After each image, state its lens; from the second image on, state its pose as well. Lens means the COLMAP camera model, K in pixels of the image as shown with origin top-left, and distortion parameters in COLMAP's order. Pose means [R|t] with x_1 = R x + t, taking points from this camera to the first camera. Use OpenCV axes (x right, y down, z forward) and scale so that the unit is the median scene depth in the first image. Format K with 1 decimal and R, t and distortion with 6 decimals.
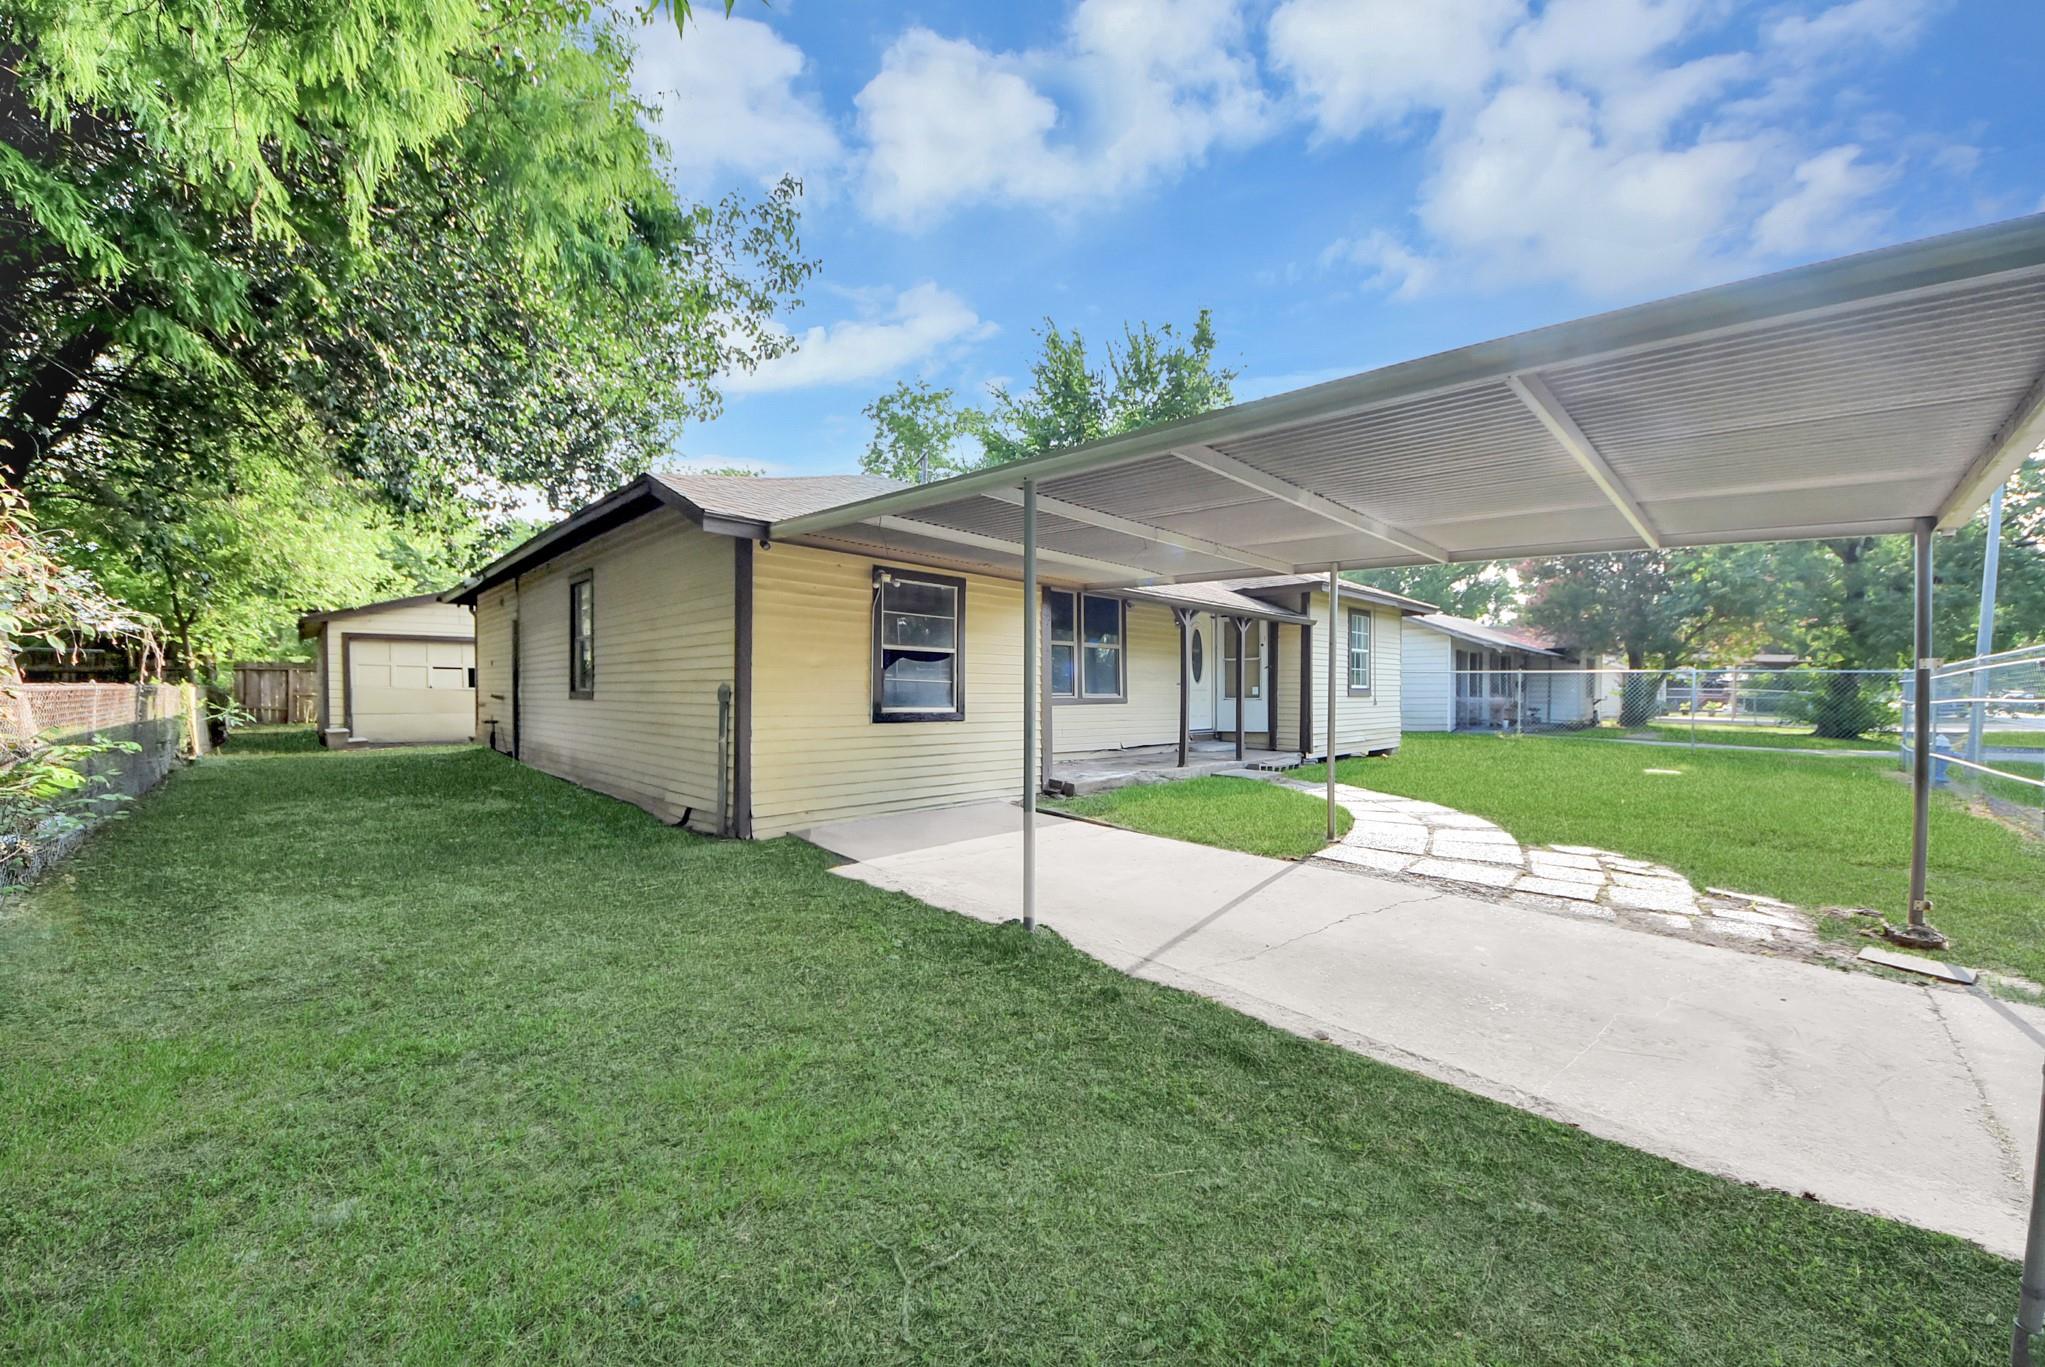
lens RADIAL K [[736.0, 0, 1021.3], [0, 736.0, 687.4], [0, 0, 1]] dist [-0.001676, -0.000324]
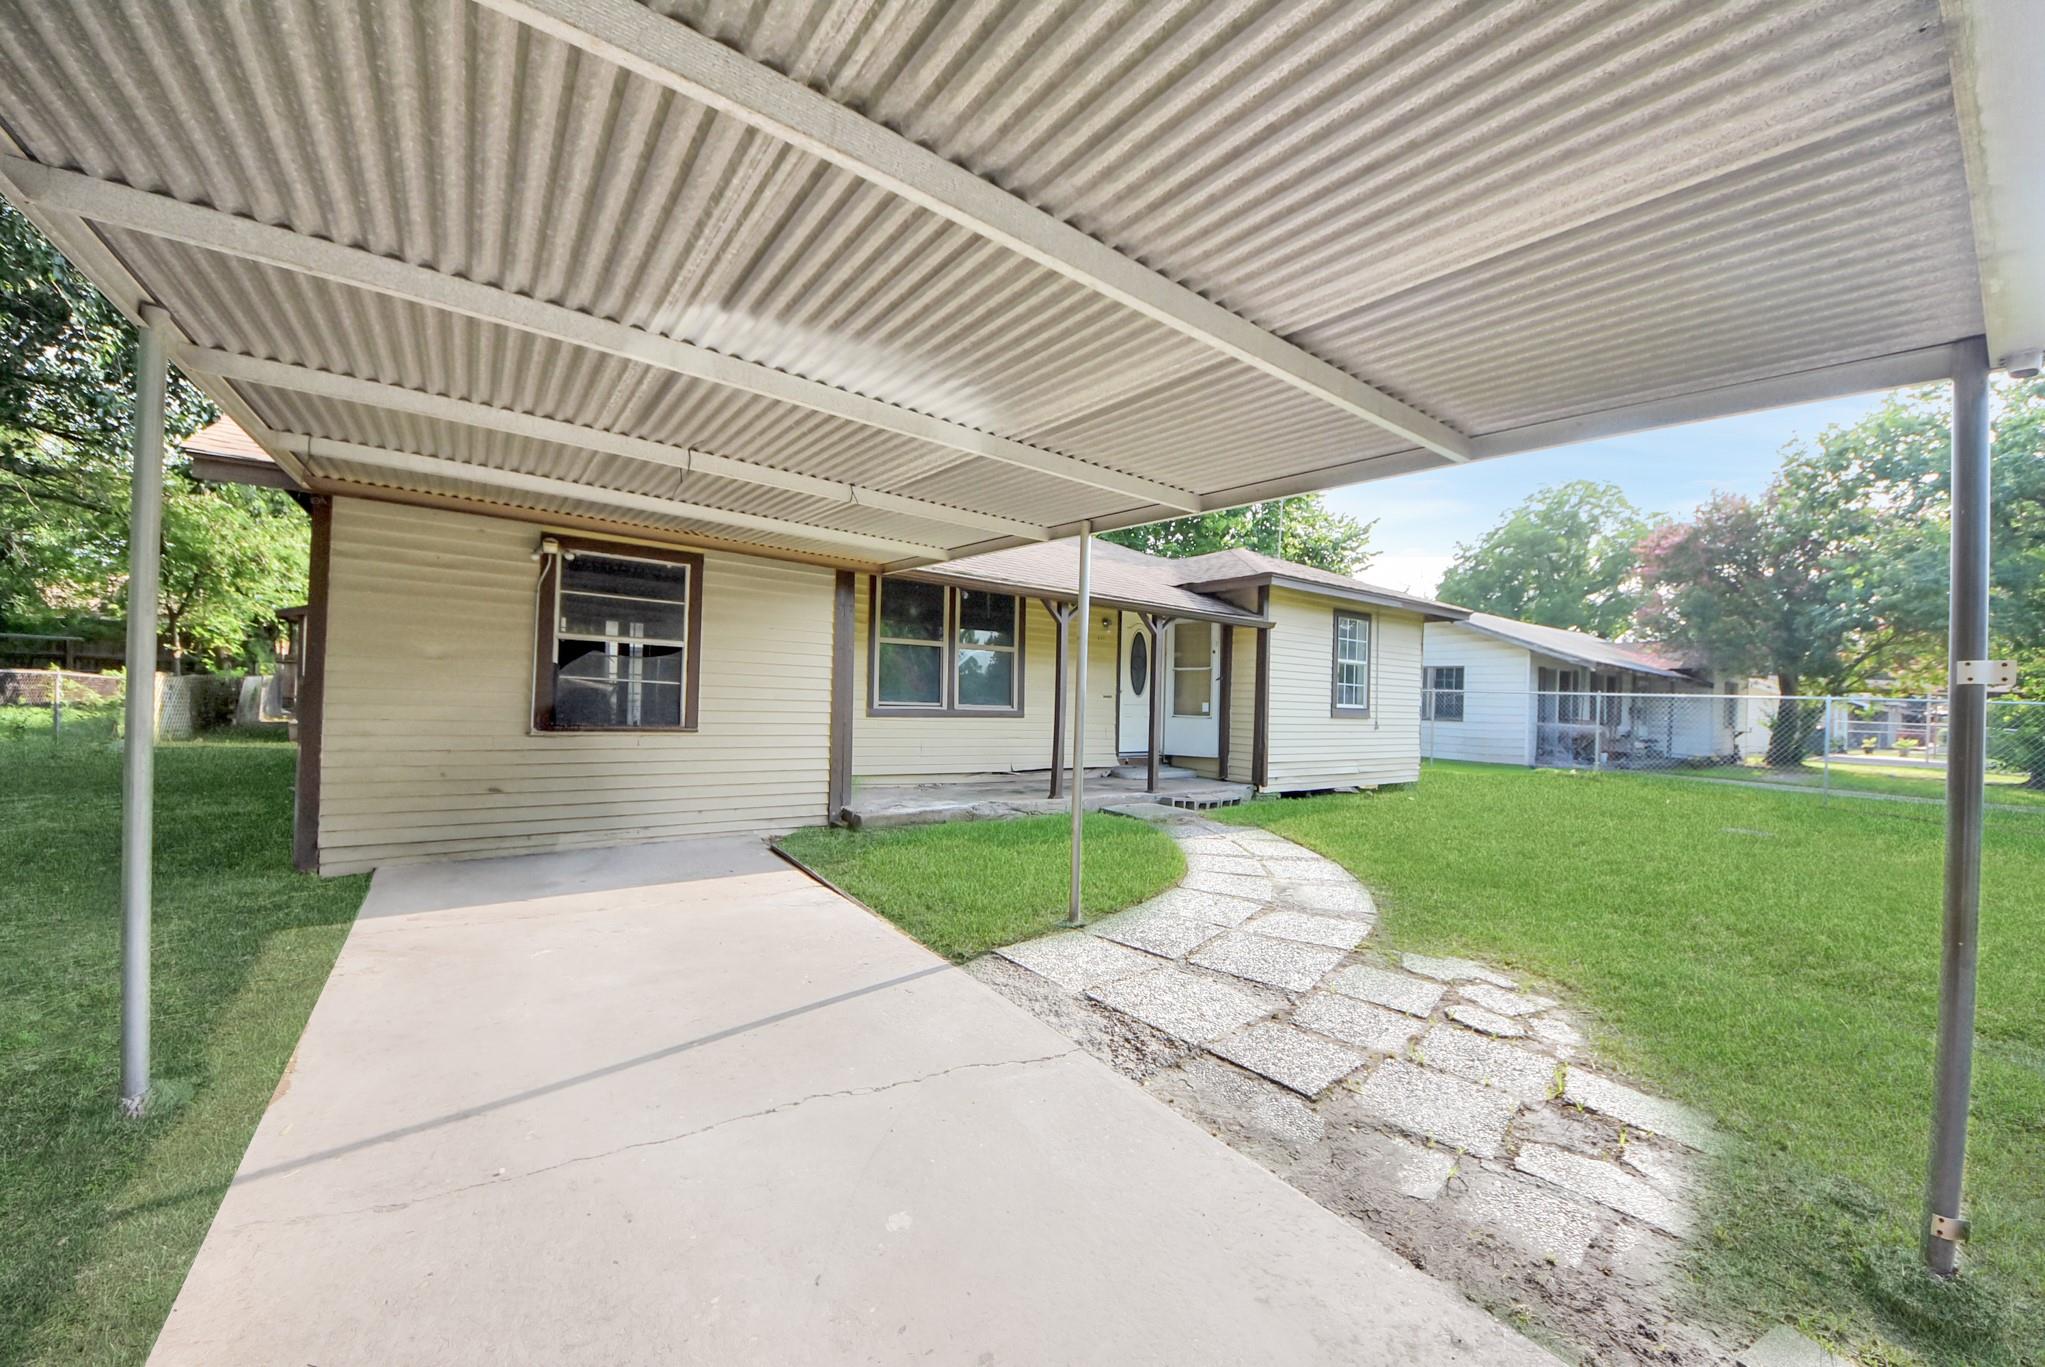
lens RADIAL K [[736.0, 0, 1033.1], [0, 736.0, 691.1], [0, 0, 1]] dist [-0.001676, -0.000324]
pose [[0.990912, 0.024432, -0.132277, 0.243183], [-0.025917, 0.999619, -0.009516, -0.000735], [0.131994, 0.012858, 0.991167, 0.162565]]
